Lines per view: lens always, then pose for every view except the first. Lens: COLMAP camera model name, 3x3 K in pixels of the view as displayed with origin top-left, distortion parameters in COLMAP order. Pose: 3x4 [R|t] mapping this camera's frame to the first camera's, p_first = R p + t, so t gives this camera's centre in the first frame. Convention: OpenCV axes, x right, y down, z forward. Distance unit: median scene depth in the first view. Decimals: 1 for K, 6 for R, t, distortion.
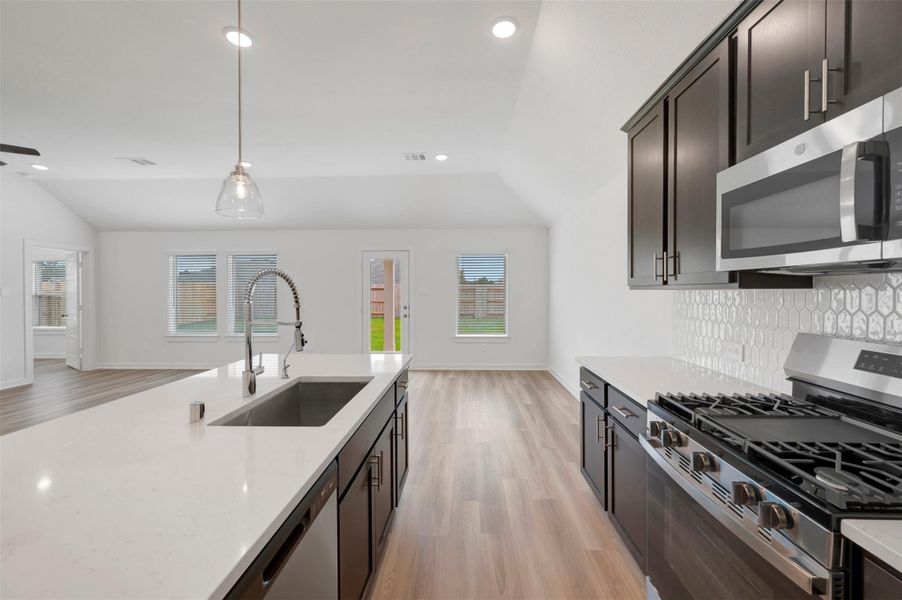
lens RADIAL K [[364.8, 0, 453.5], [0, 364.8, 295.0], [0, 0, 1]] dist [-0.000953, -0.000172]
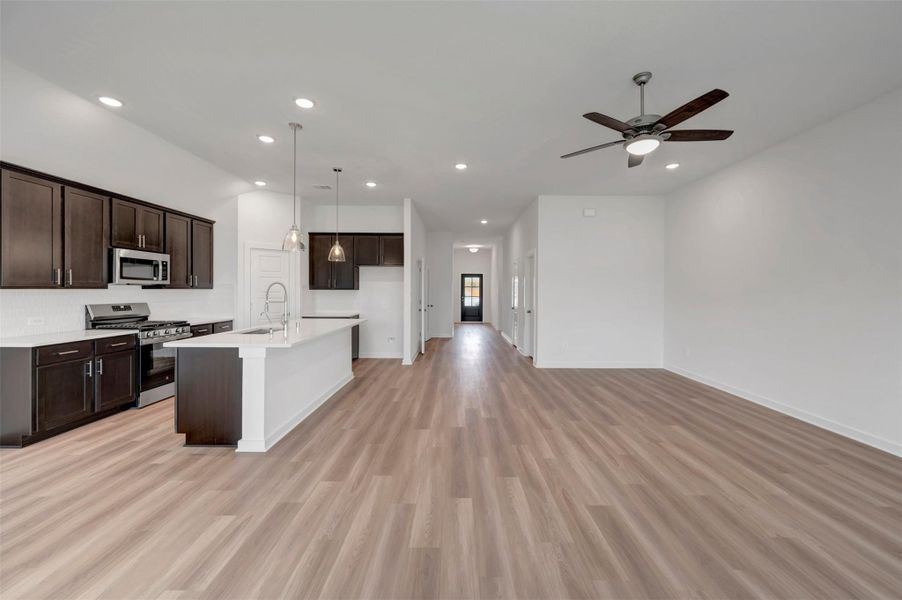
lens RADIAL K [[361.7, 0, 453.2], [0, 361.7, 288.5], [0, 0, 1]] dist [0.000078, -0.000101]
pose [[-0.999638, 0.000411, -0.026901, -1.560661], [0.000174, 0.999961, 0.008826, -0.040202], [0.026904, 0.008819, -0.999599, 3.343667]]
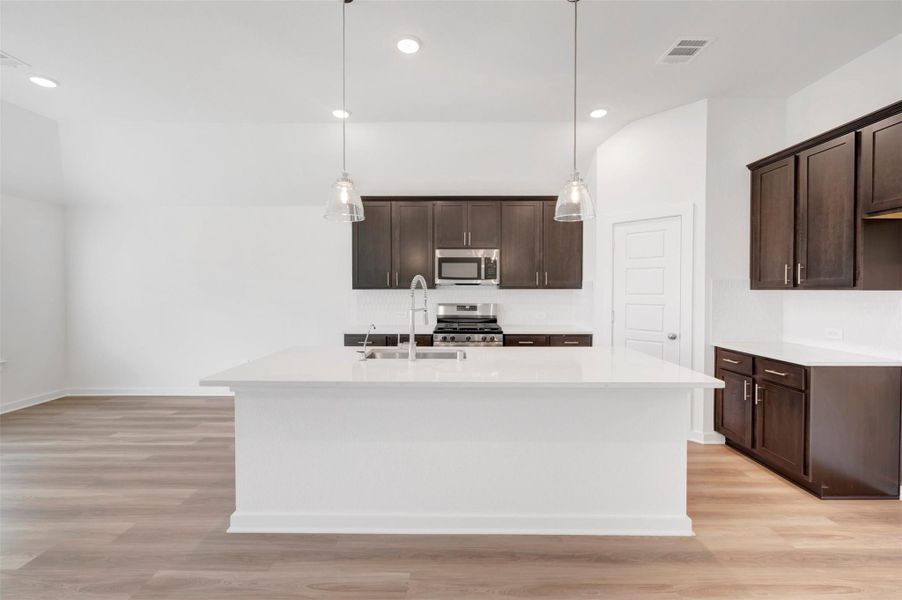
lens RADIAL K [[368.8, 0, 453.8], [0, 368.8, 294.6], [0, 0, 1]] dist [-0.000314, -0.000083]
pose [[-0.030155, -0.012116, 0.999472, -1.911410], [0.012146, 0.999848, 0.012487, -0.007767], [-0.999471, 0.012516, -0.030004, 0.814313]]
